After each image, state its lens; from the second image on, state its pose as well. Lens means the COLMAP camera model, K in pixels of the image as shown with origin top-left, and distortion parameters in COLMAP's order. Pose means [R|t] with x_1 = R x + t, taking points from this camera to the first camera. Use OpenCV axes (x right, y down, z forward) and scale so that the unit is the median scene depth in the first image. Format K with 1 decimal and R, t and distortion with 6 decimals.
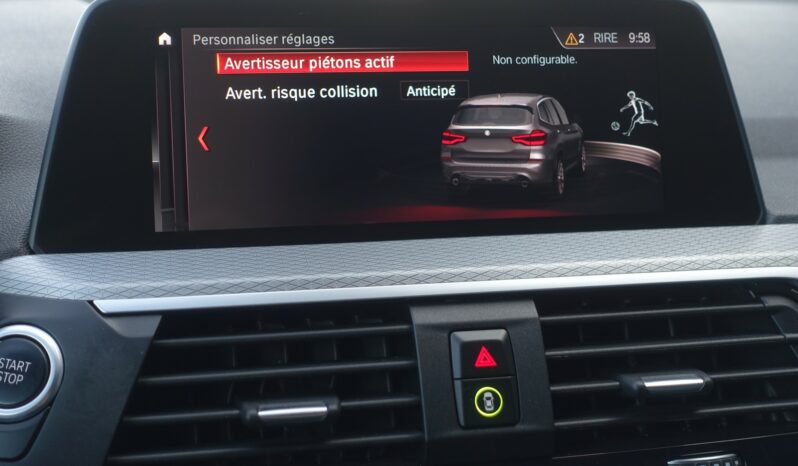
lens RADIAL K [[1140.5, 0, 398.6], [0, 1140.5, 232.7], [0, 0, 1]] dist [-0.035422, 0.000000]
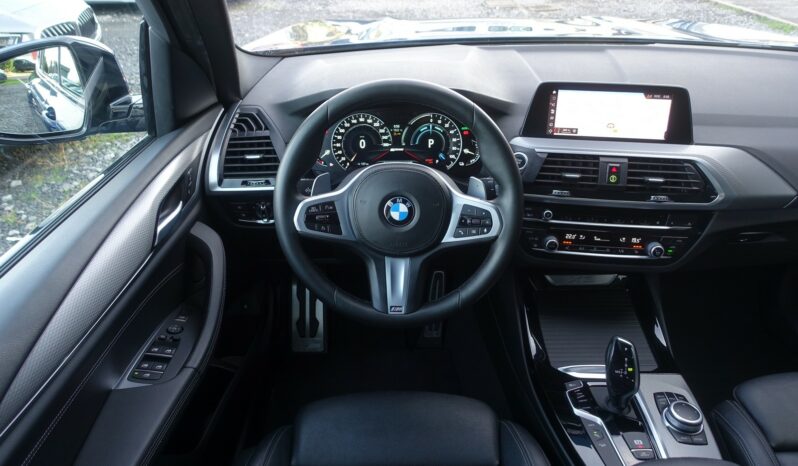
lens RADIAL K [[548.8, 0, 400.7], [0, 548.8, 231.4], [0, 0, 1]] dist [-0.001807, 0.001791]
pose [[0.947669, 0.158901, -0.276902, -0.092740], [-0.073868, 0.952935, 0.294038, -0.249892], [0.310592, -0.258197, 0.914804, -1.430714]]
